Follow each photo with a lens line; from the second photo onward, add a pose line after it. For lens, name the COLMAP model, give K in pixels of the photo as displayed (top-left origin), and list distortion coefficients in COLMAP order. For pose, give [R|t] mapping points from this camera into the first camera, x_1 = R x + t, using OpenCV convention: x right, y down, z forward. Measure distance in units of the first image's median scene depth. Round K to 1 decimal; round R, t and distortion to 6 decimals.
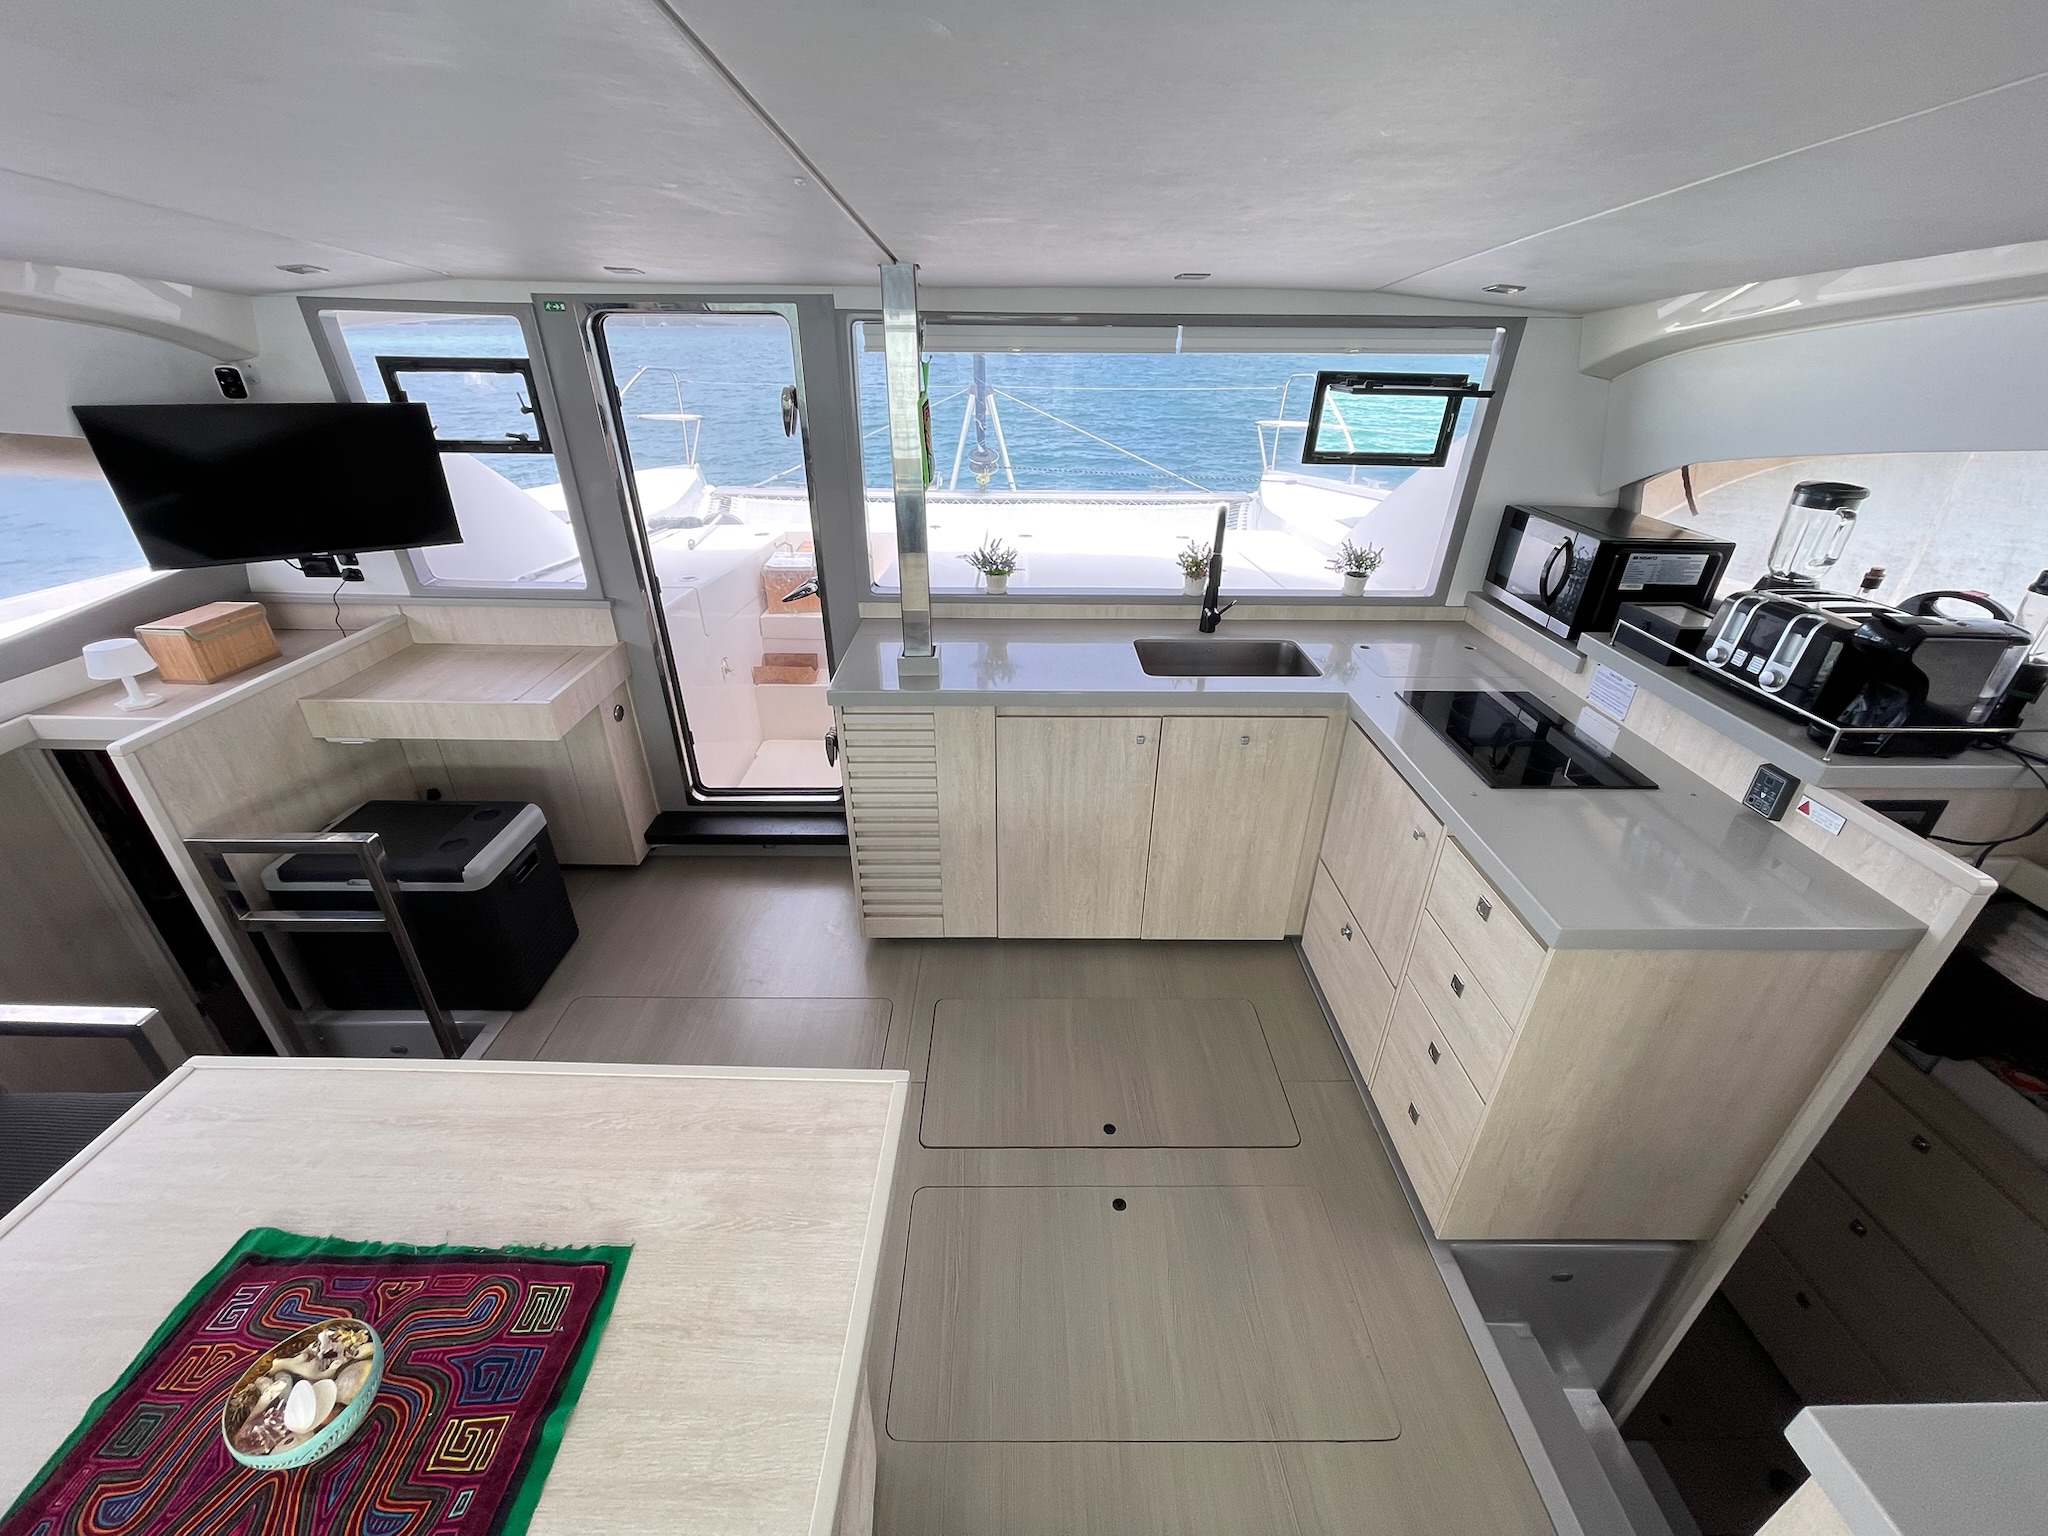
lens RADIAL K [[818.8, 0, 1024.0], [0, 818.8, 768.0], [0, 0, 1]] dist [-0.009233, 0.002694]
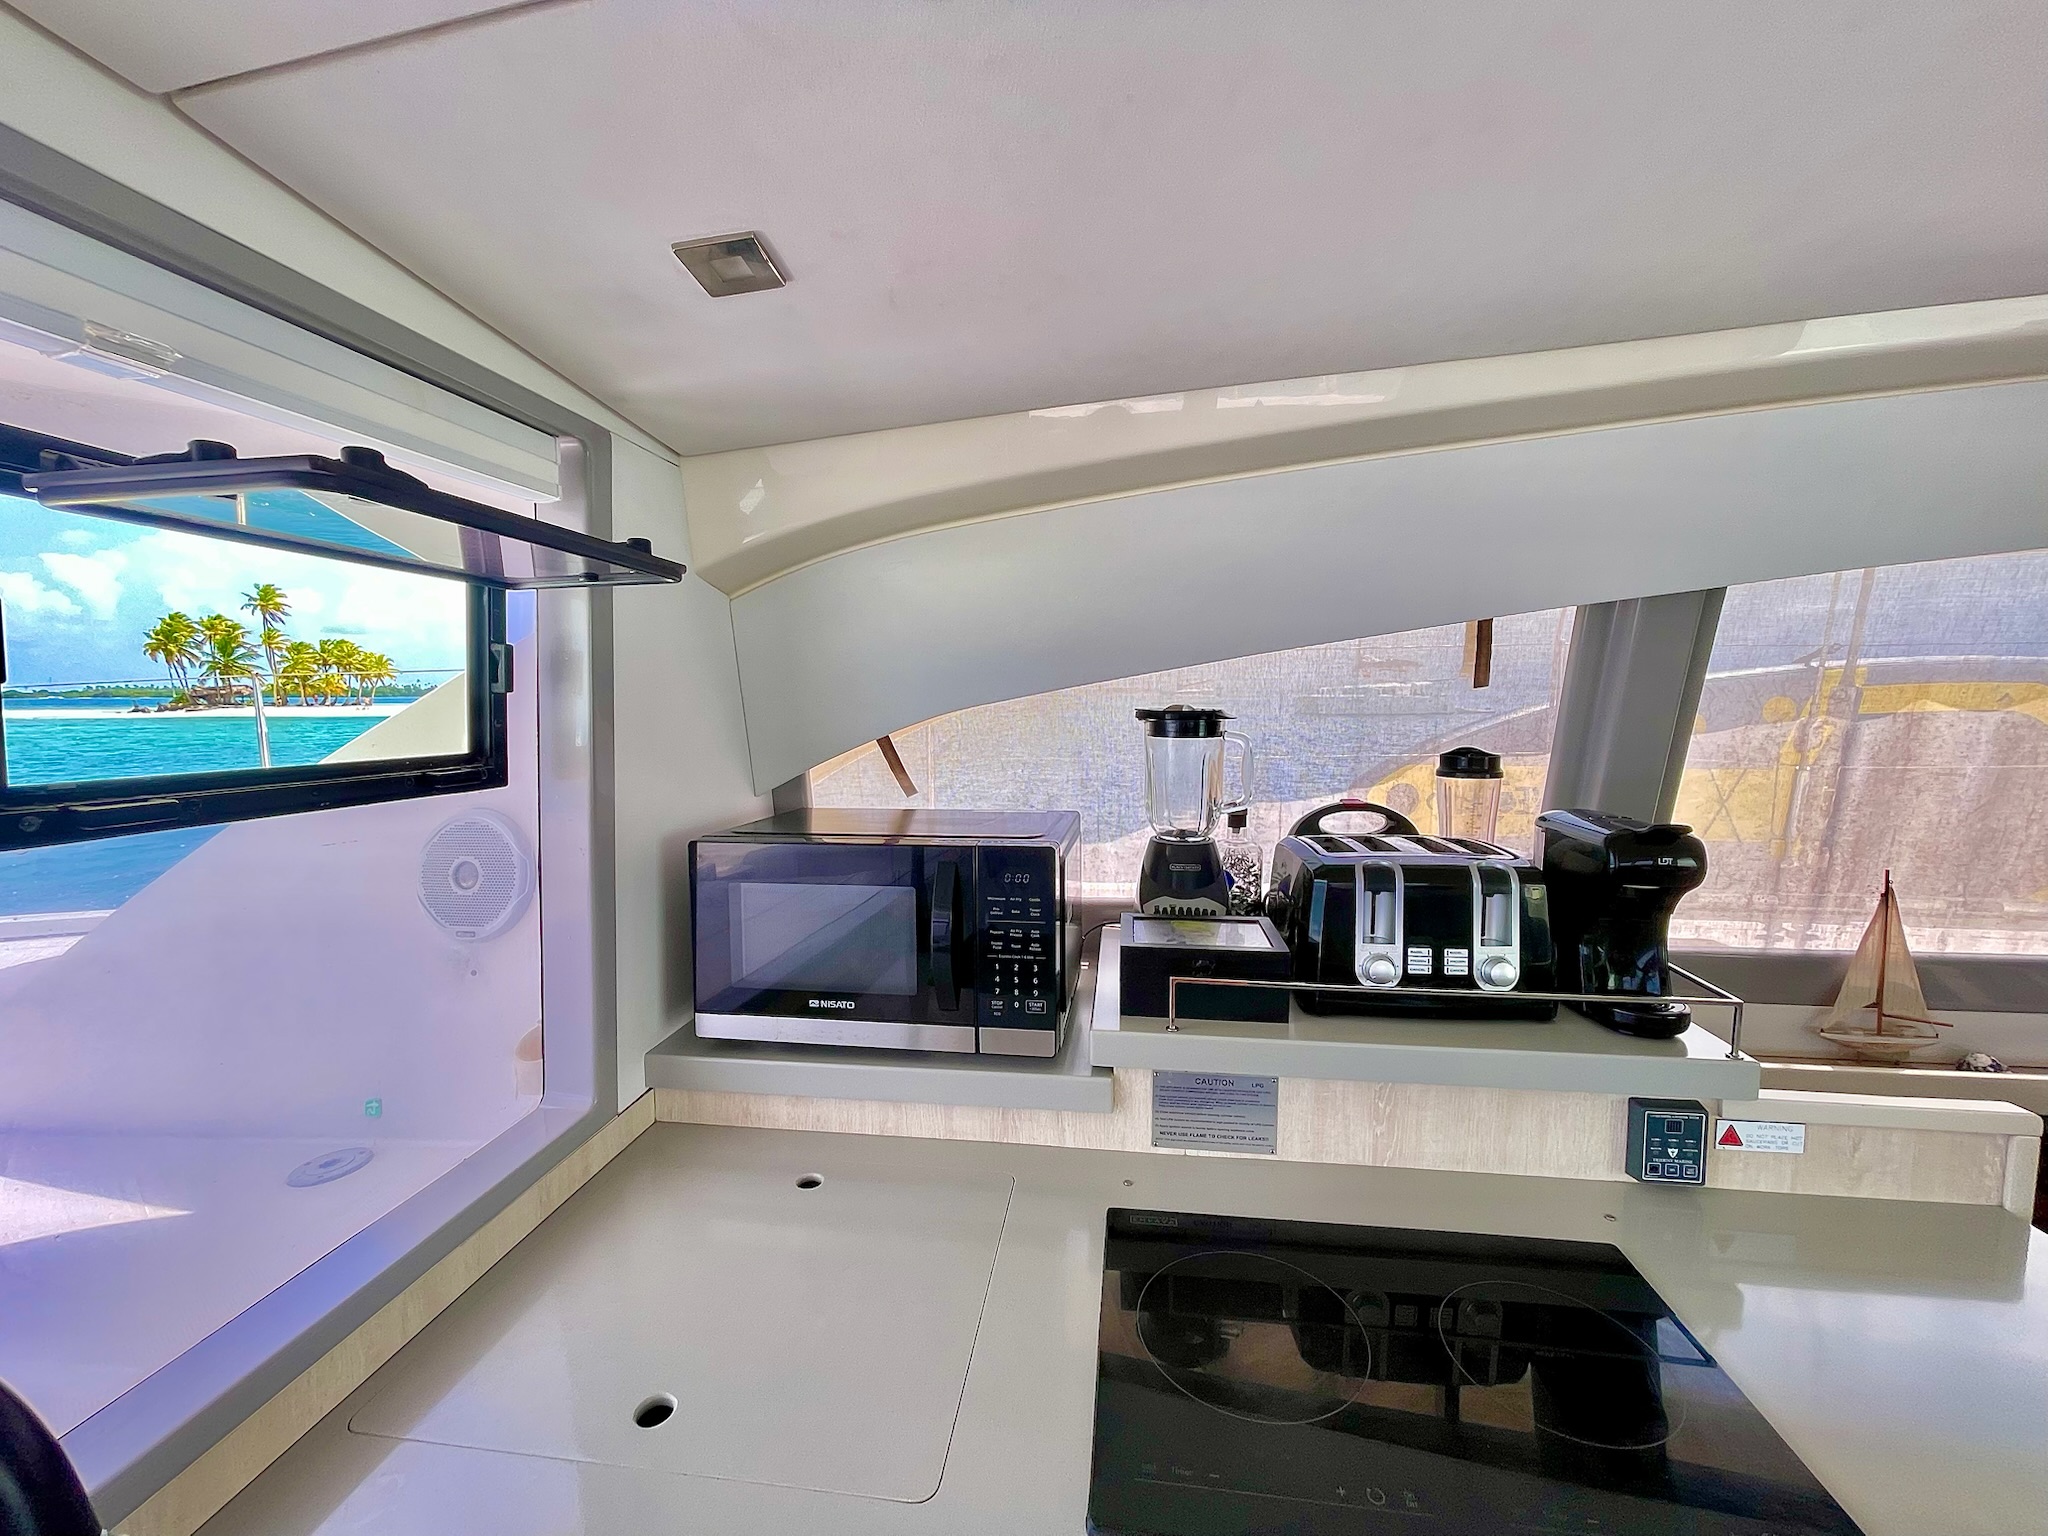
lens RADIAL K [[818.8, 0, 1024.0], [0, 818.8, 768.0], [0, 0, 1]] dist [-0.009233, 0.002694]
pose [[0.148293, -0.095848, 0.984288, 0.210774], [0.481078, 0.876583, 0.012880, -0.290858], [-0.864044, 0.471609, 0.176101, 0.793839]]
